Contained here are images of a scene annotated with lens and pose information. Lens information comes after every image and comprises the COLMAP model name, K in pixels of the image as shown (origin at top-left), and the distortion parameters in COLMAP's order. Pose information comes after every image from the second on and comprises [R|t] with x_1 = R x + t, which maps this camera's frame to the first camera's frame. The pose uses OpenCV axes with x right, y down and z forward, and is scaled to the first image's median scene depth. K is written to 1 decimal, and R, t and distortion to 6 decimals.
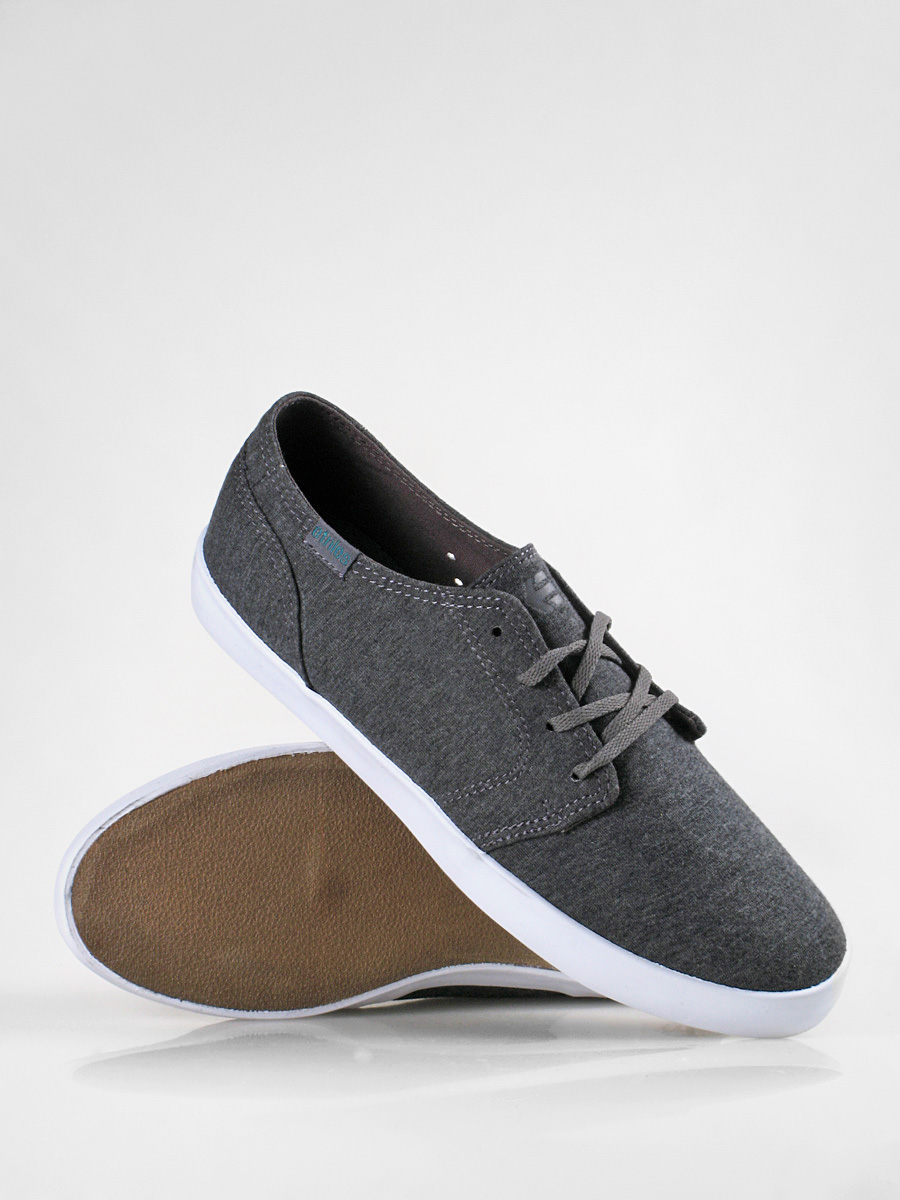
lens RADIAL K [[3728.7, 0, 449.1], [0, 3728.7, 599.6], [0, 0, 1]] dist [0.004490, 0.000000]
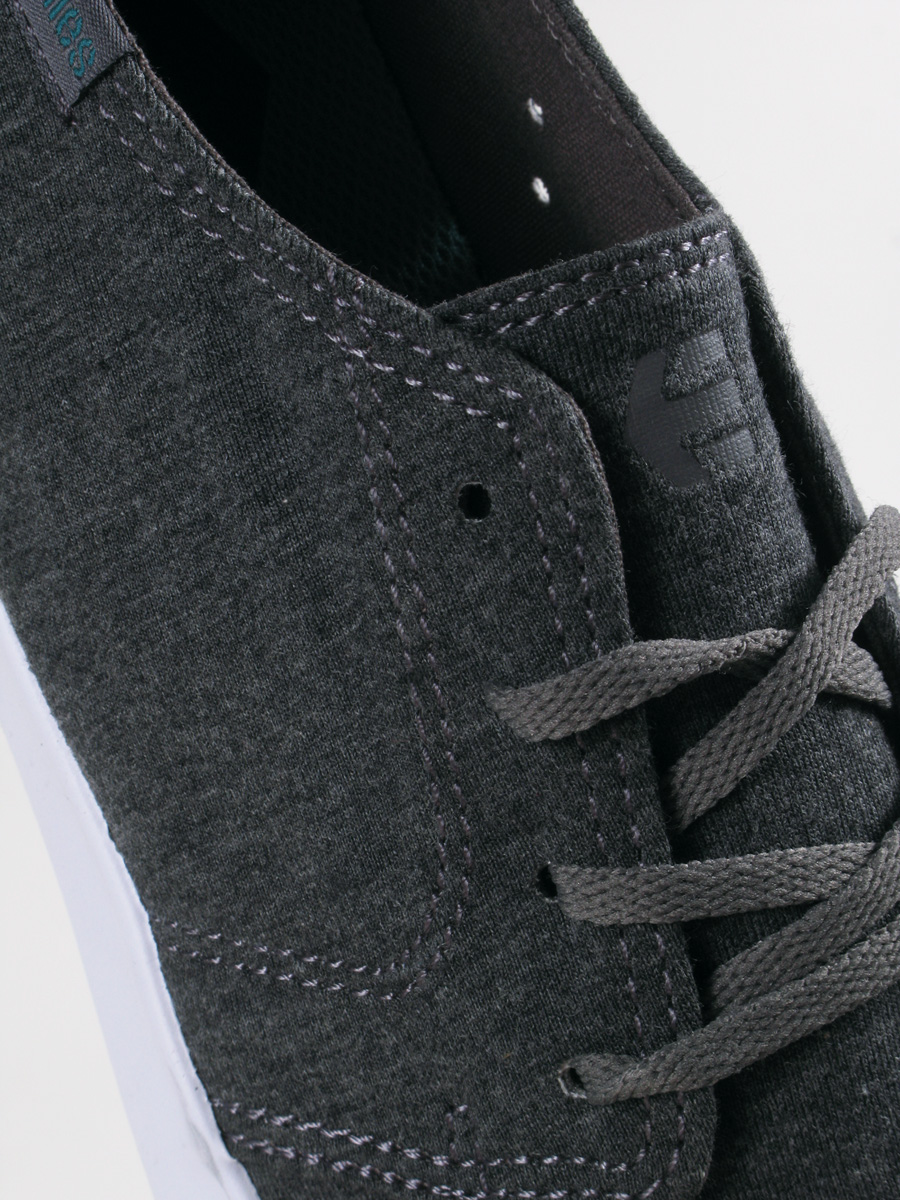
lens RADIAL K [[3256.8, 0, 452.7], [0, 3256.8, 602.1], [0, 0, 1]] dist [0.007845, 0.000000]
pose [[0.930962, 0.337579, -0.139109, 0.046915], [-0.282304, 0.907138, 0.312099, -0.058746], [0.231549, -0.251281, 0.939810, 0.773424]]
